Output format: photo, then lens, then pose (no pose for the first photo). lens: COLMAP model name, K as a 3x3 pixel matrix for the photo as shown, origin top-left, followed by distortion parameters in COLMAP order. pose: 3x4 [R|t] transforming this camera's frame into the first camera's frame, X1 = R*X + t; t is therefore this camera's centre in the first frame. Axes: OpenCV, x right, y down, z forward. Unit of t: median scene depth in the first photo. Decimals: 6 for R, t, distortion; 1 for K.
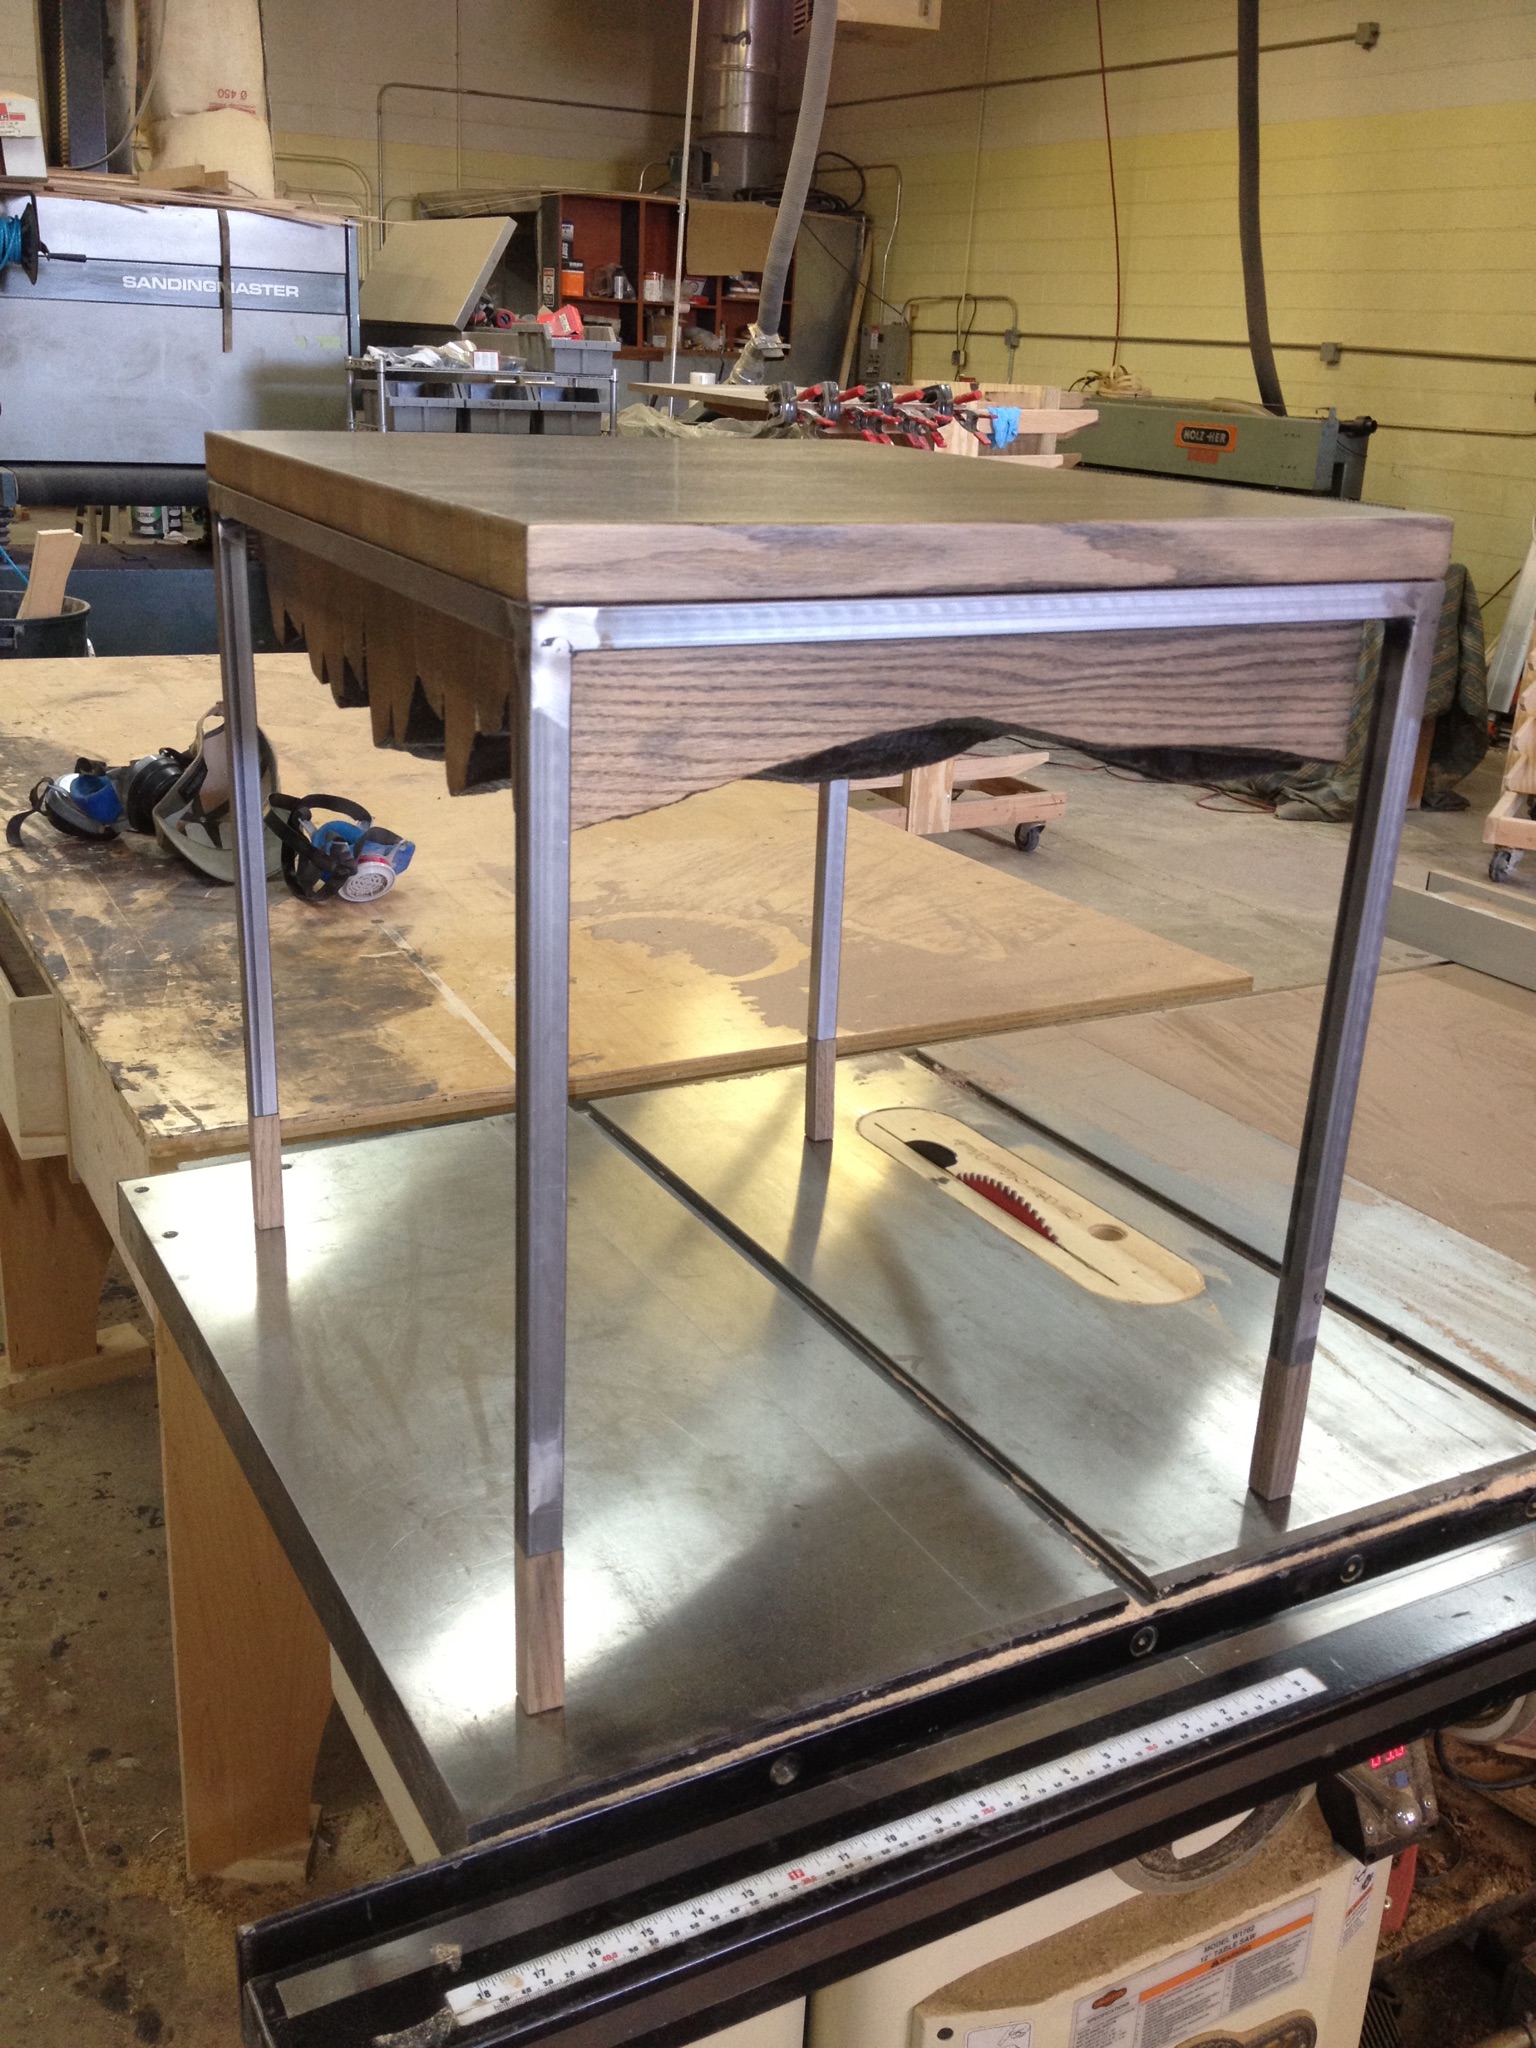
lens RADIAL K [[1938.5, 0, 762.2], [0, 1938.5, 1018.0], [0, 0, 1]] dist [-0.001125, 0.000000]
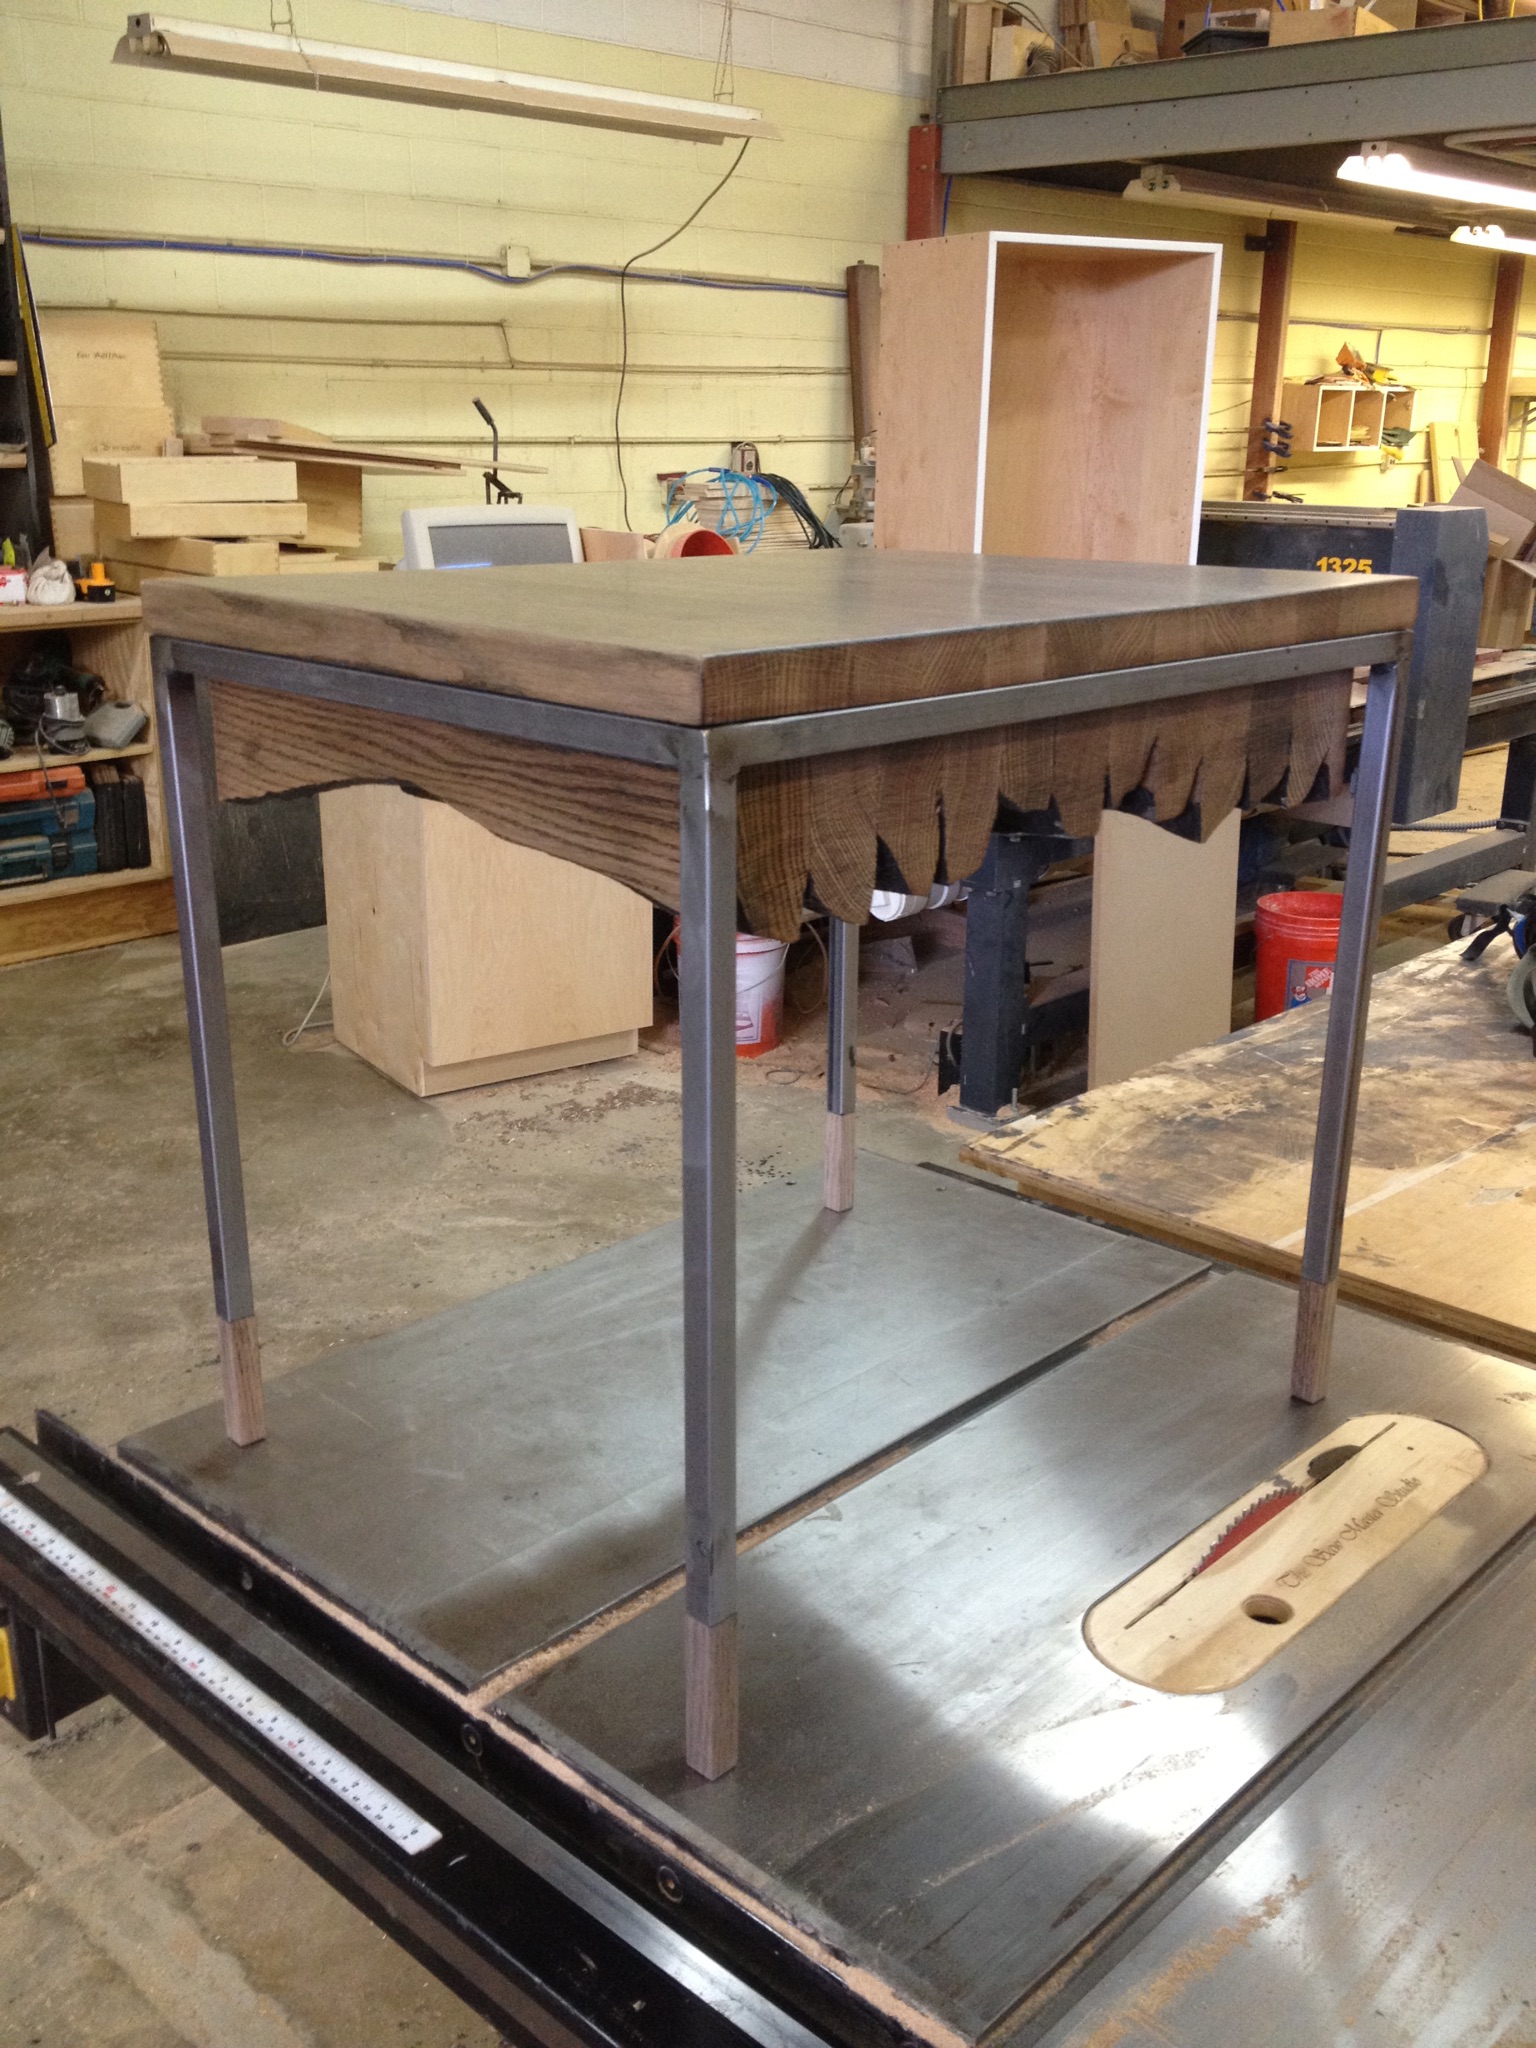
lens RADIAL K [[1938.5, 0, 758.7], [0, 1938.5, 1032.3], [0, 0, 1]] dist [-0.001125, 0.000000]
pose [[0.298537, 0.248613, -0.921449, 0.798982], [-0.310083, 0.938364, 0.152714, -0.160423], [0.902621, 0.240135, 0.357226, 0.520812]]
